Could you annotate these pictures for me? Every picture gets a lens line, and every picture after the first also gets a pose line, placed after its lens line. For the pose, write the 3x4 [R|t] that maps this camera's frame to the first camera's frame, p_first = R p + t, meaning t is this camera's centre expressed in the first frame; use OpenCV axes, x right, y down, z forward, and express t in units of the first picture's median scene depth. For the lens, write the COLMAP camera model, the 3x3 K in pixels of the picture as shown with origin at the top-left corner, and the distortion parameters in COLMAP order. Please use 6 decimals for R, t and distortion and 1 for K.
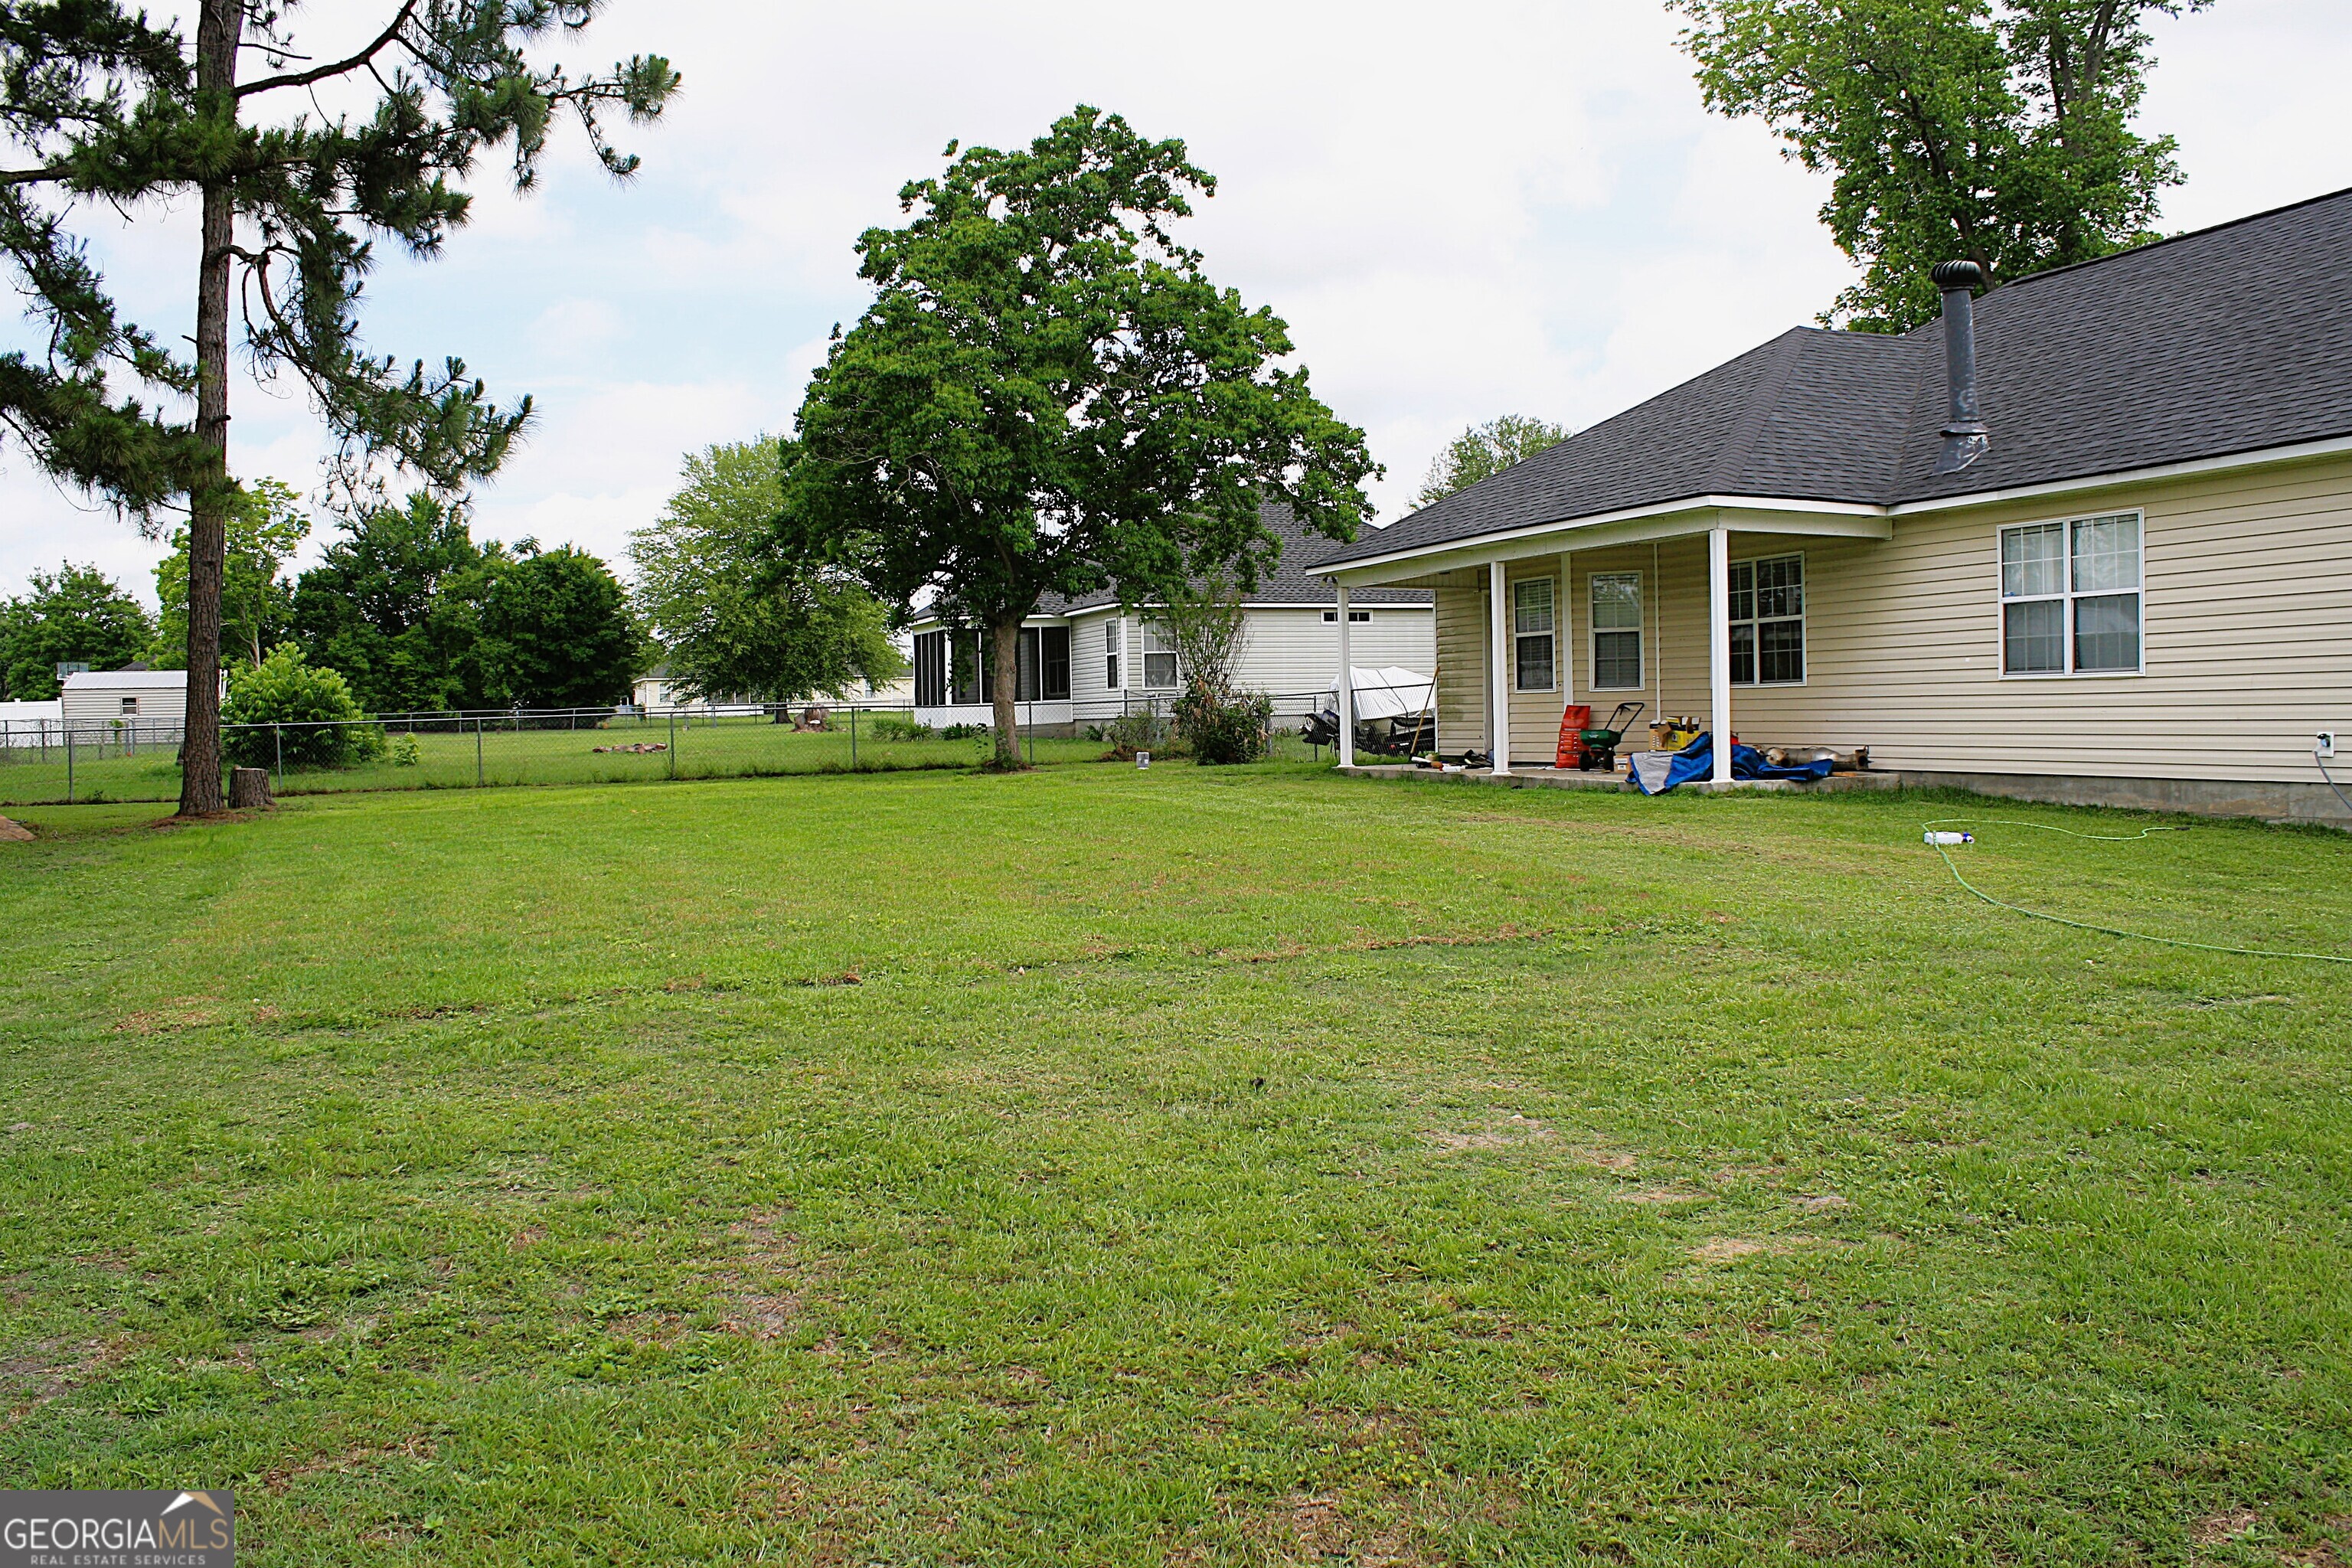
lens RADIAL K [[1979.1, 0, 1173.7], [0, 1979.1, 773.1], [0, 0, 1]] dist [-0.175965, 0.148005]
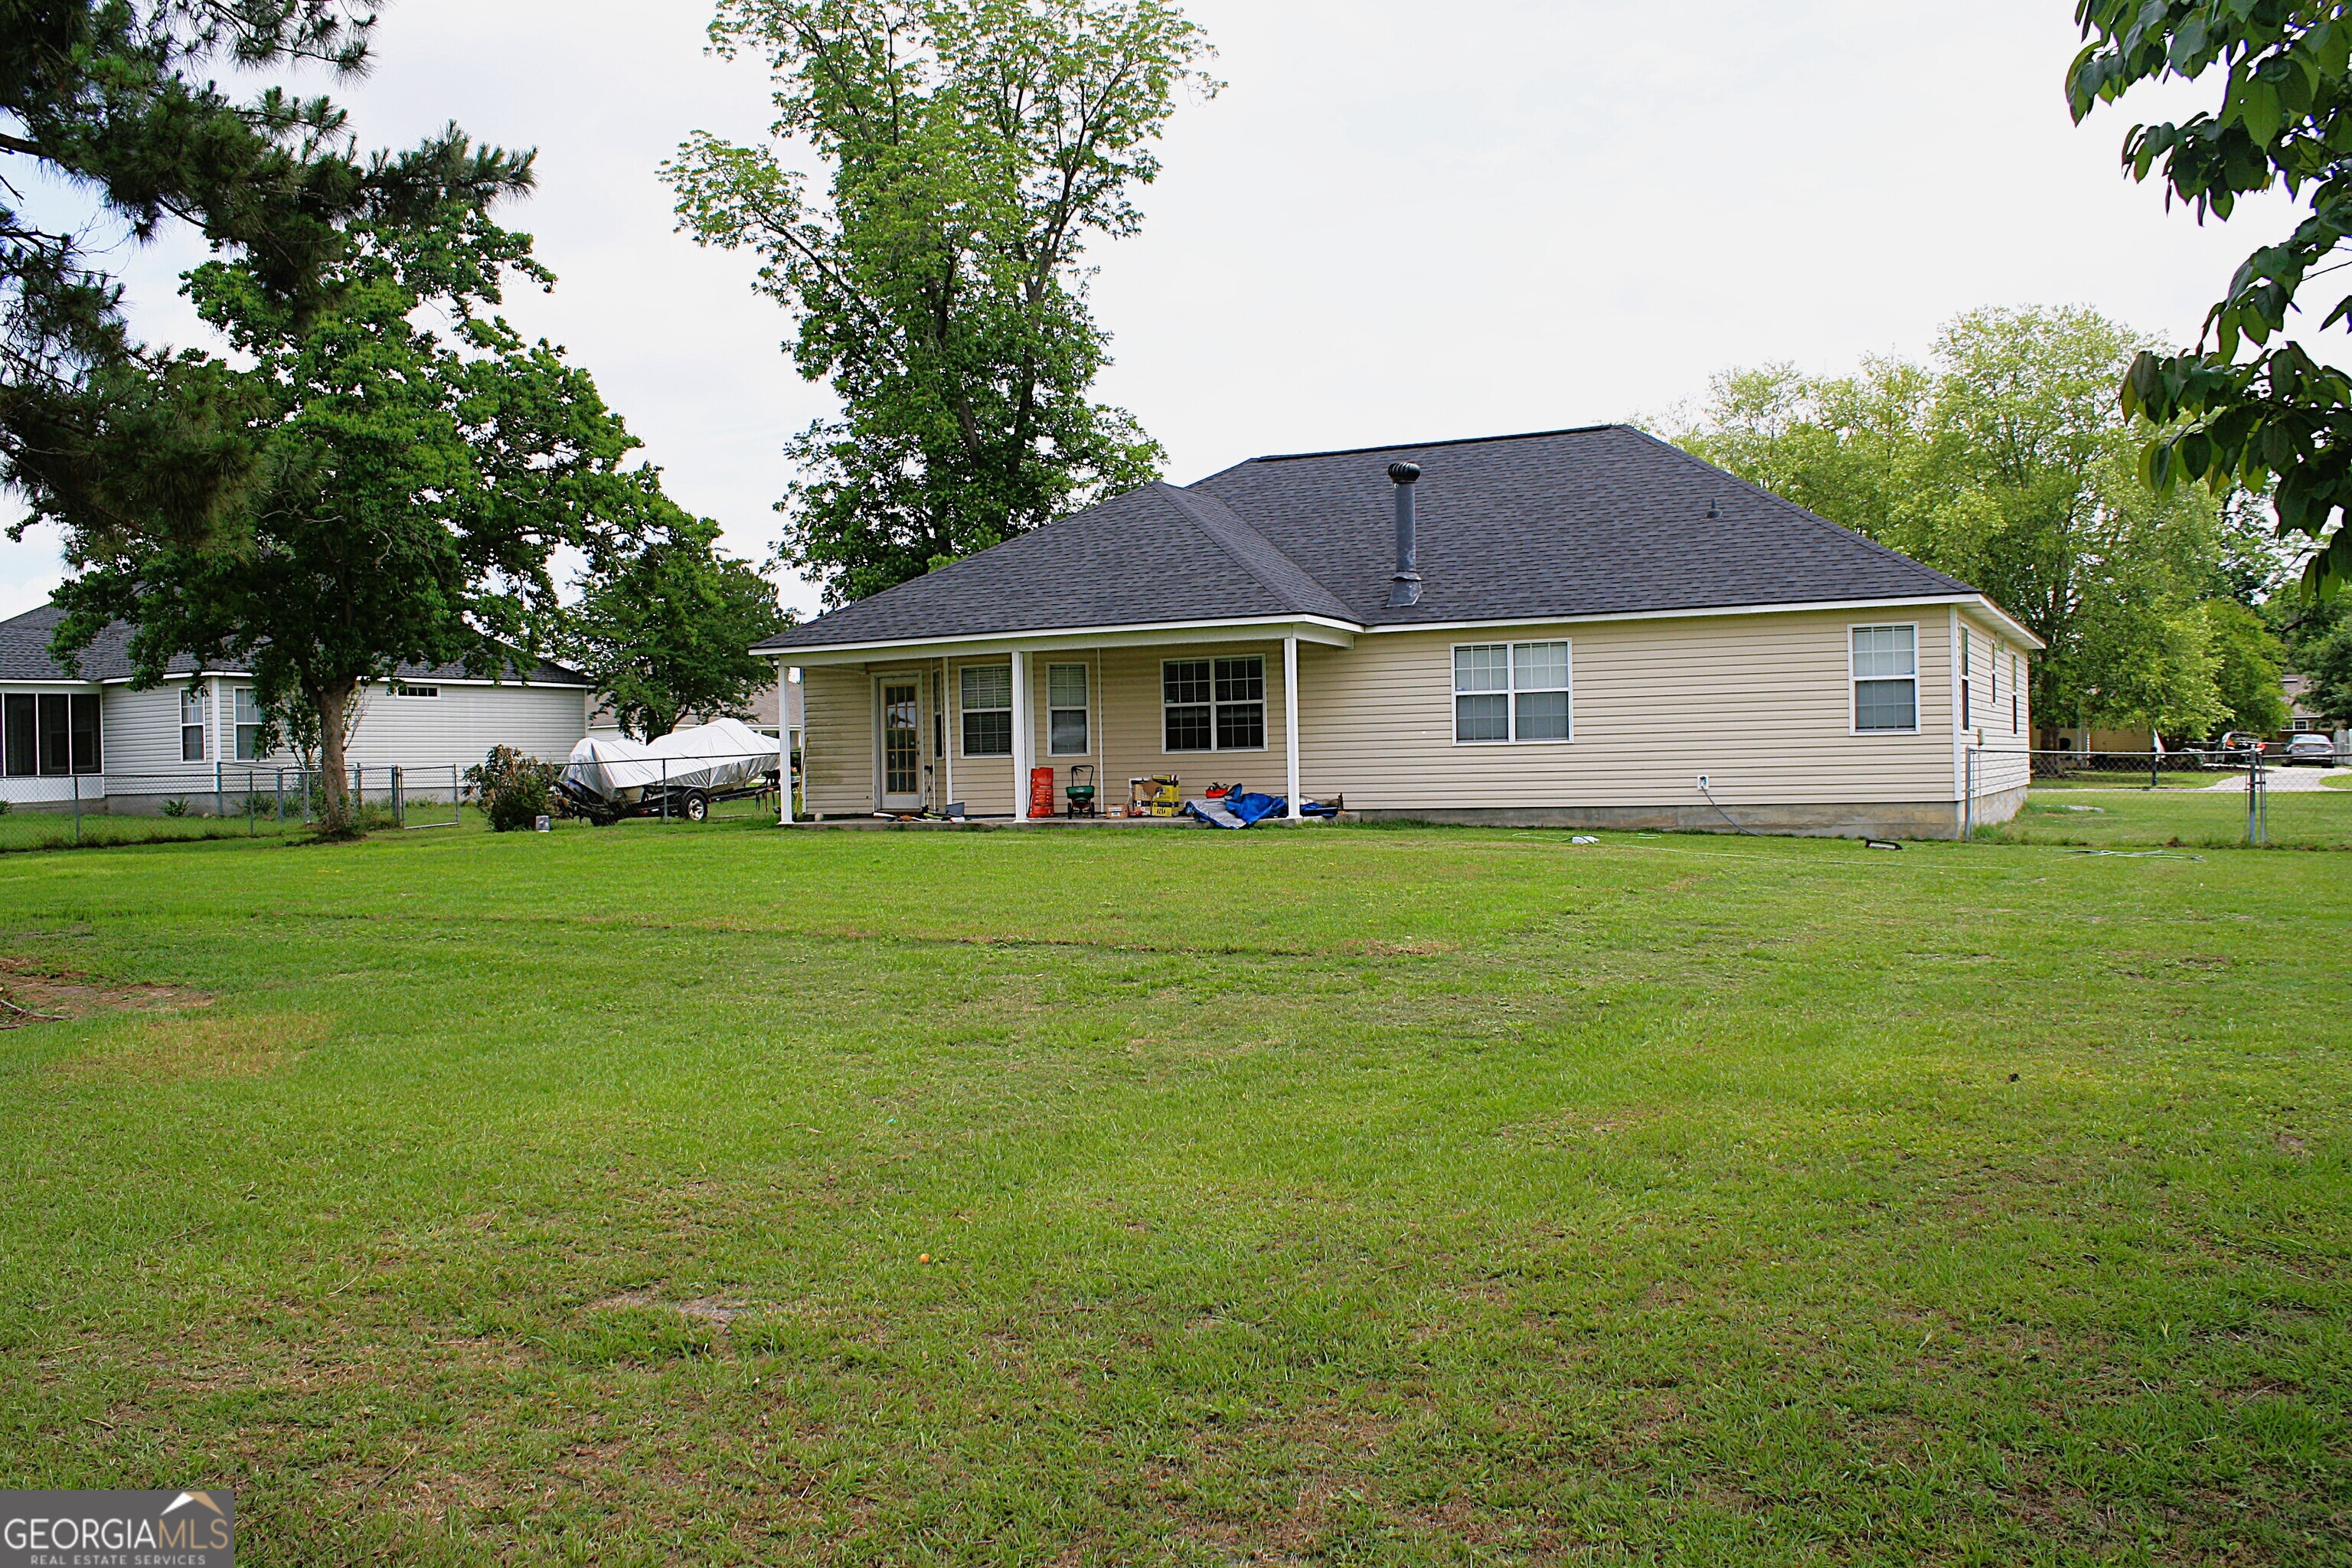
lens RADIAL K [[1997.6, 0, 1183.9], [0, 1997.6, 775.6], [0, 0, 1]] dist [-0.171538, 0.165658]
pose [[0.738548, 0.002041, 0.674198, -0.665642], [0.027482, 0.999073, -0.033130, 0.017472], [-0.673640, 0.042996, 0.737808, -0.005915]]
